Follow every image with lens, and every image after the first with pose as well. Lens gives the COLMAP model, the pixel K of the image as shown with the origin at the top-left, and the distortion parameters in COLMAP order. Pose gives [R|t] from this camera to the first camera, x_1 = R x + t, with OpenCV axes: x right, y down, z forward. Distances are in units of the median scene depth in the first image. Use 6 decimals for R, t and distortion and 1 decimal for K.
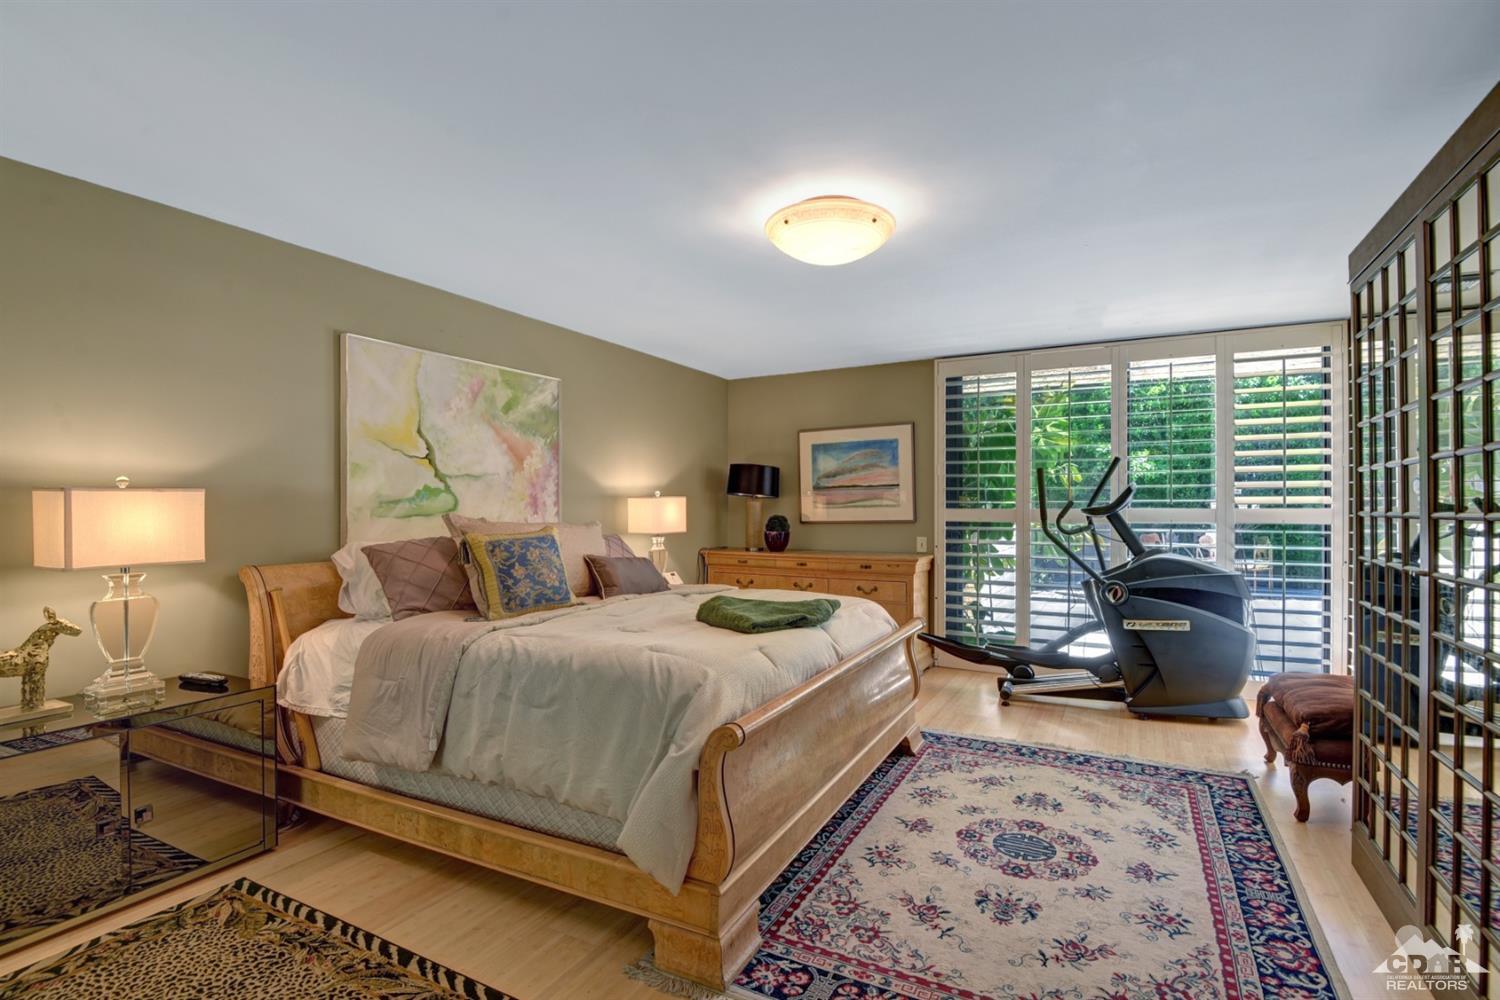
lens RADIAL K [[704.6, 0, 742.5], [0, 704.6, 498.9], [0, 0, 1]] dist [0.001004, -0.032925]
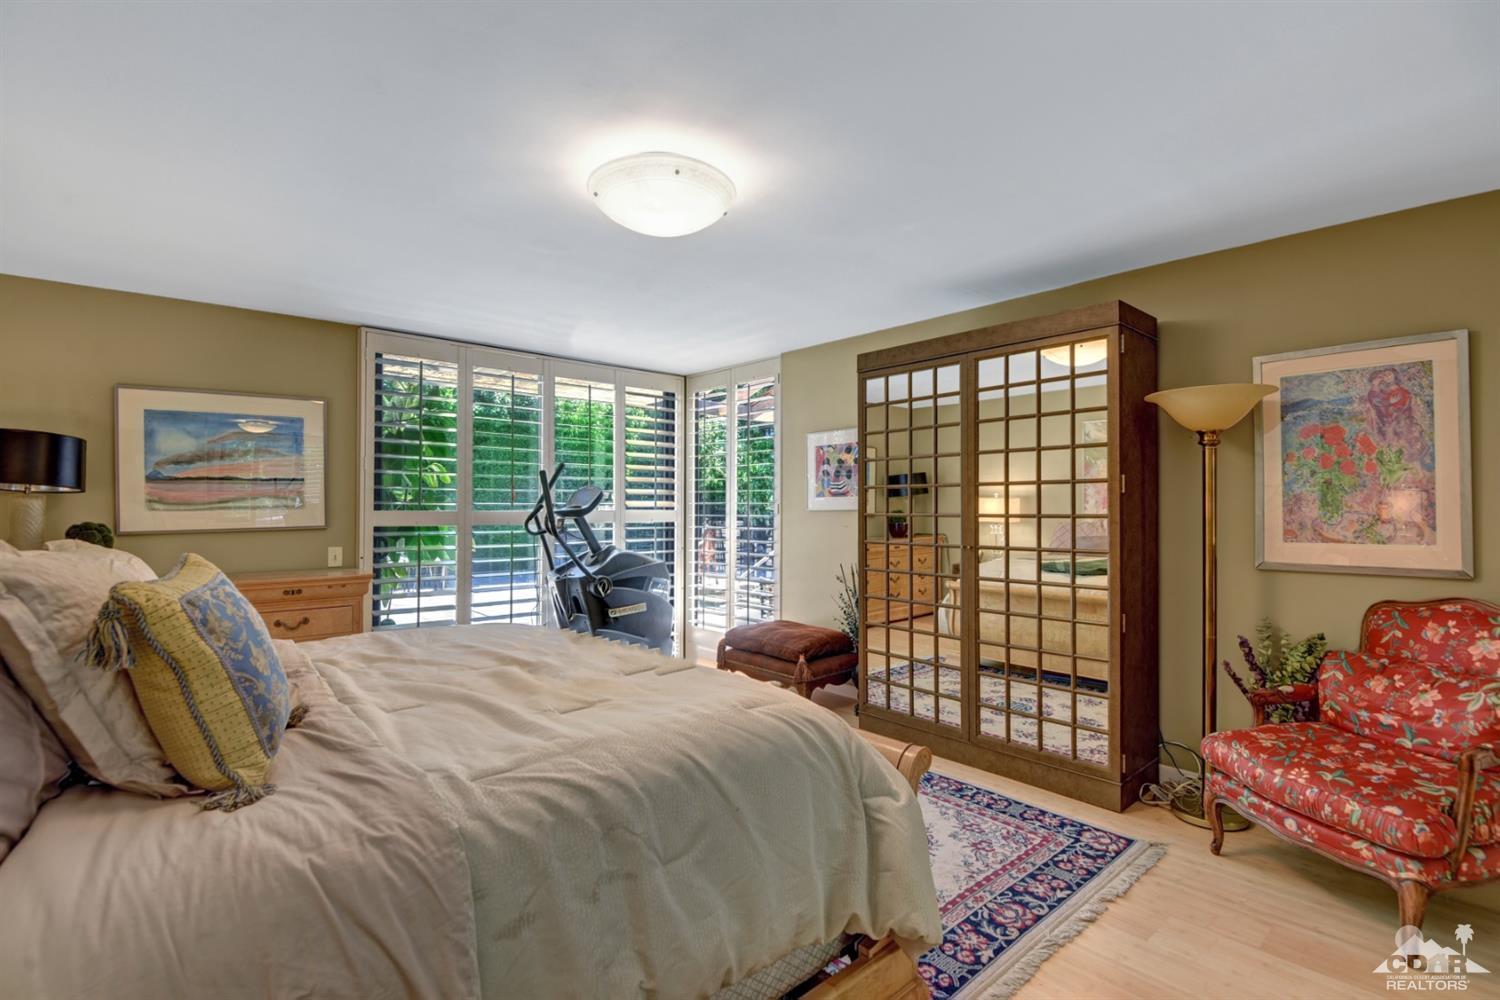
lens RADIAL K [[704.6, 0, 742.5], [0, 704.6, 498.9], [0, 0, 1]] dist [0.001004, -0.032925]
pose [[0.324576, 0.012250, 0.945780, -0.347778], [-0.014247, 0.999866, -0.008061, 0.000214], [-0.945752, -0.010859, 0.324707, 0.324922]]
